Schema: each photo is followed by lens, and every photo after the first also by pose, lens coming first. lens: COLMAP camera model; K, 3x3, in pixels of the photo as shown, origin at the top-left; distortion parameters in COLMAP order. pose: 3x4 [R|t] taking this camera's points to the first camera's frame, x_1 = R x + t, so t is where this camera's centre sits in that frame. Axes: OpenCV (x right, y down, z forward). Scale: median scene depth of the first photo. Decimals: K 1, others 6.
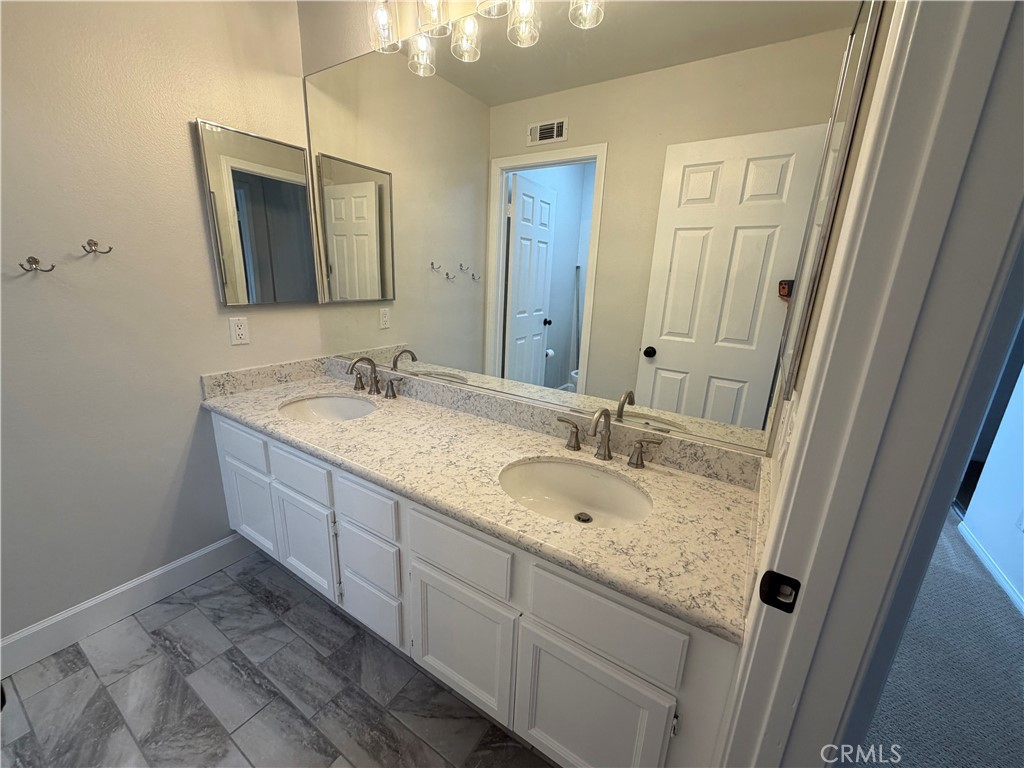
lens RADIAL K [[410.1, 0, 508.8], [0, 410.1, 385.5], [0, 0, 1]] dist [0.004598, 0.000786]
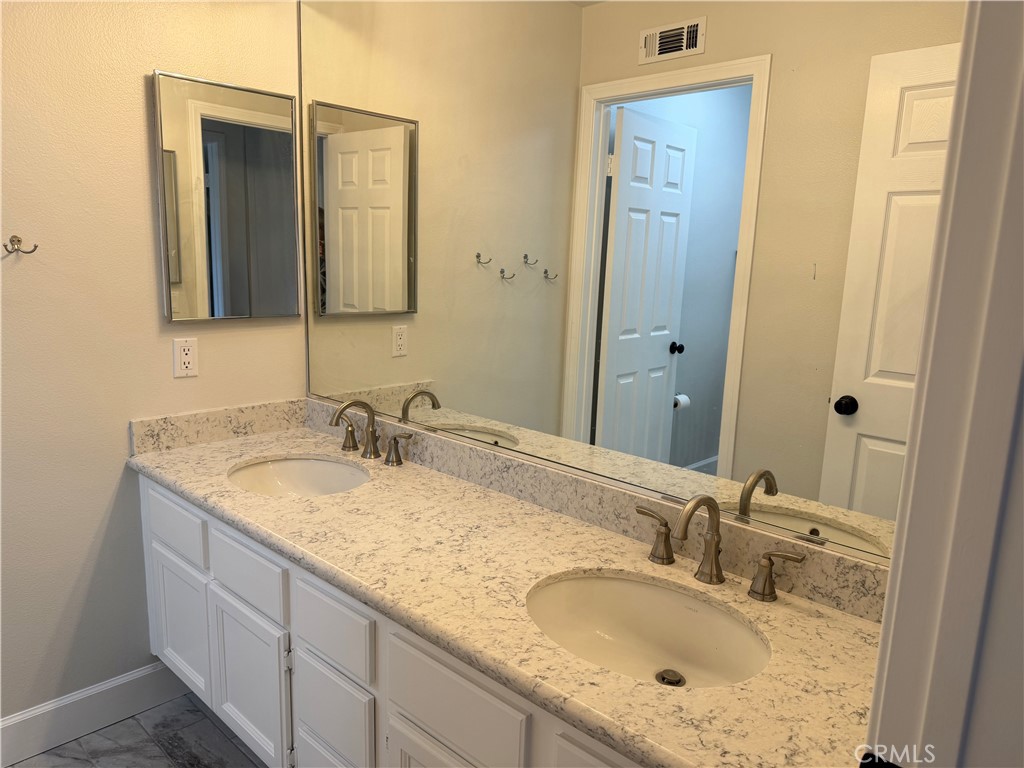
lens RADIAL K [[723.9, 0, 503.6], [0, 723.9, 388.0], [0, 0, 1]] dist [0.063362, -0.077953]
pose [[0.982681, 0.025496, -0.183545, 0.087900], [-0.041843, 0.995438, -0.085745, 0.000681], [0.180521, 0.091940, 0.979265, -0.092435]]
